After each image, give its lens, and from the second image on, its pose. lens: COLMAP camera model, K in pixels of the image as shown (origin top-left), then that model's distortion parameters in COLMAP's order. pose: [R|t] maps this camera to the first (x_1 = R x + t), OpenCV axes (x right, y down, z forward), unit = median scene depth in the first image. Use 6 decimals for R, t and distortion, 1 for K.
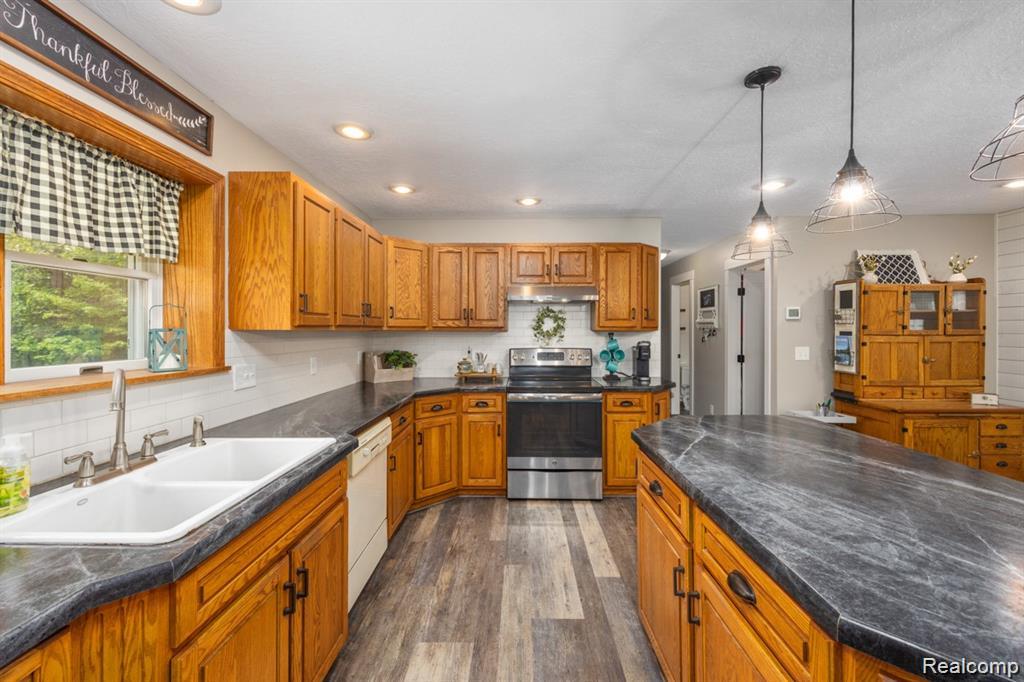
lens RADIAL K [[423.7, 0, 513.3], [0, 423.7, 333.3], [0, 0, 1]] dist [0.000870, 0.000022]
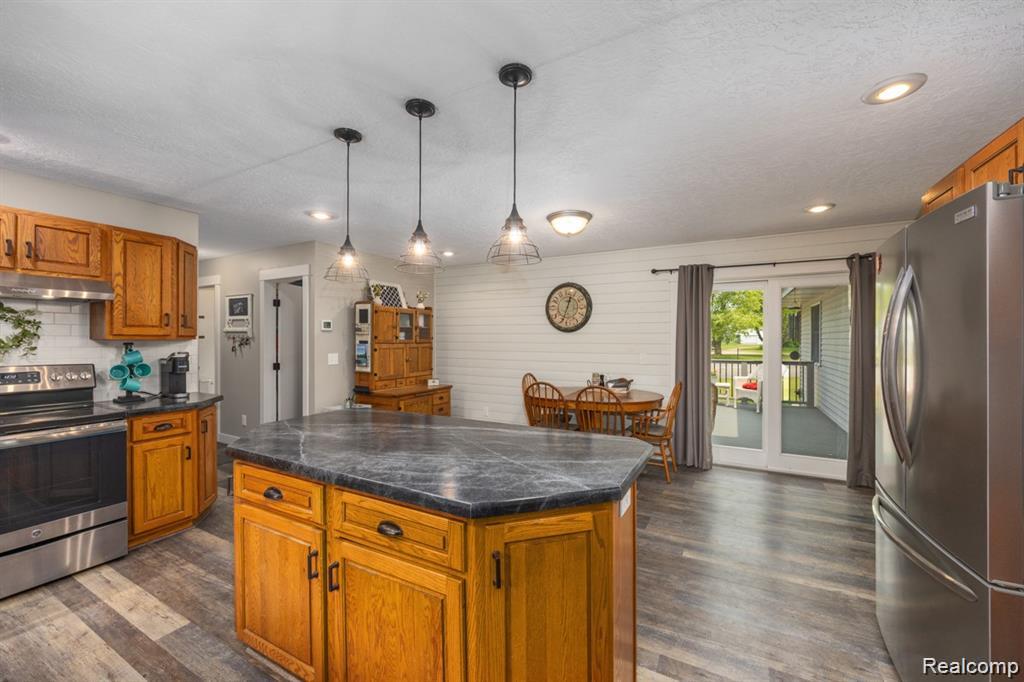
lens RADIAL K [[404.4, 0, 515.9], [0, 404.4, 340.7], [0, 0, 1]] dist [-0.001728, -0.000256]
pose [[0.459825, -0.001394, 0.888008, -0.111438], [0.004515, 0.999990, -0.000769, -0.000956], [-0.887998, 0.004363, 0.459826, 0.012087]]
